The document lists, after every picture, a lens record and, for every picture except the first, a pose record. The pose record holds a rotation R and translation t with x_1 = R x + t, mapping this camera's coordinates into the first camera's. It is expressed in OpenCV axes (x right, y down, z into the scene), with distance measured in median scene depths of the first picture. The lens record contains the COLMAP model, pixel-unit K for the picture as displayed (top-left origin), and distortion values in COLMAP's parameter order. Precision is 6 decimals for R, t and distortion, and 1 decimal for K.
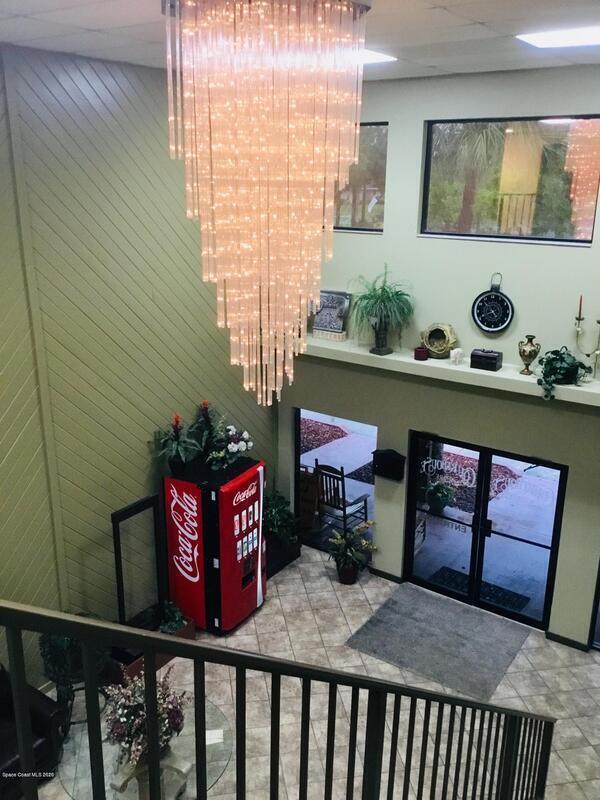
lens RADIAL K [[715.9, 0, 295.9], [0, 715.9, 398.5], [0, 0, 1]] dist [0.058484, -0.080107]
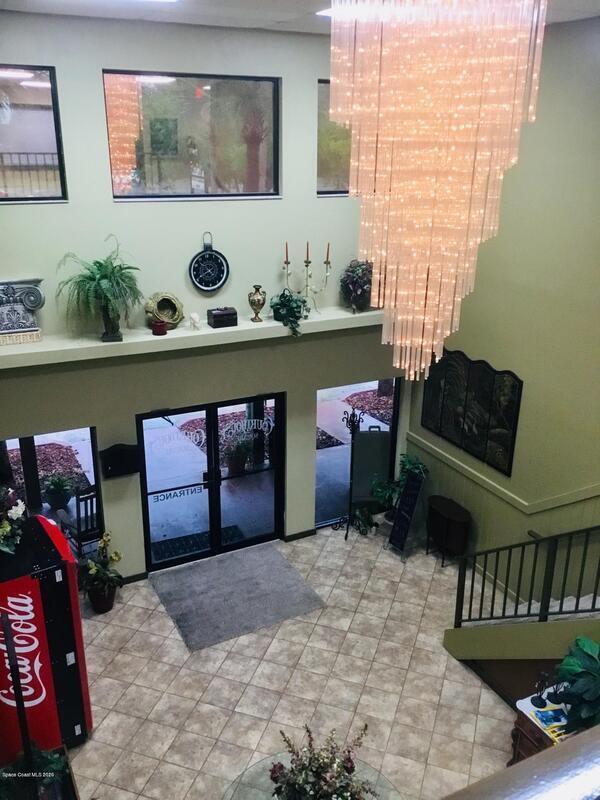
lens RADIAL K [[715.9, 0, 303.0], [0, 715.9, 399.1], [0, 0, 1]] dist [0.058484, -0.080107]
pose [[0.452876, -0.306896, 0.837089, -0.565288], [0.255050, 0.944247, 0.208197, -0.124989], [-0.854314, 0.119212, 0.505901, 0.389282]]
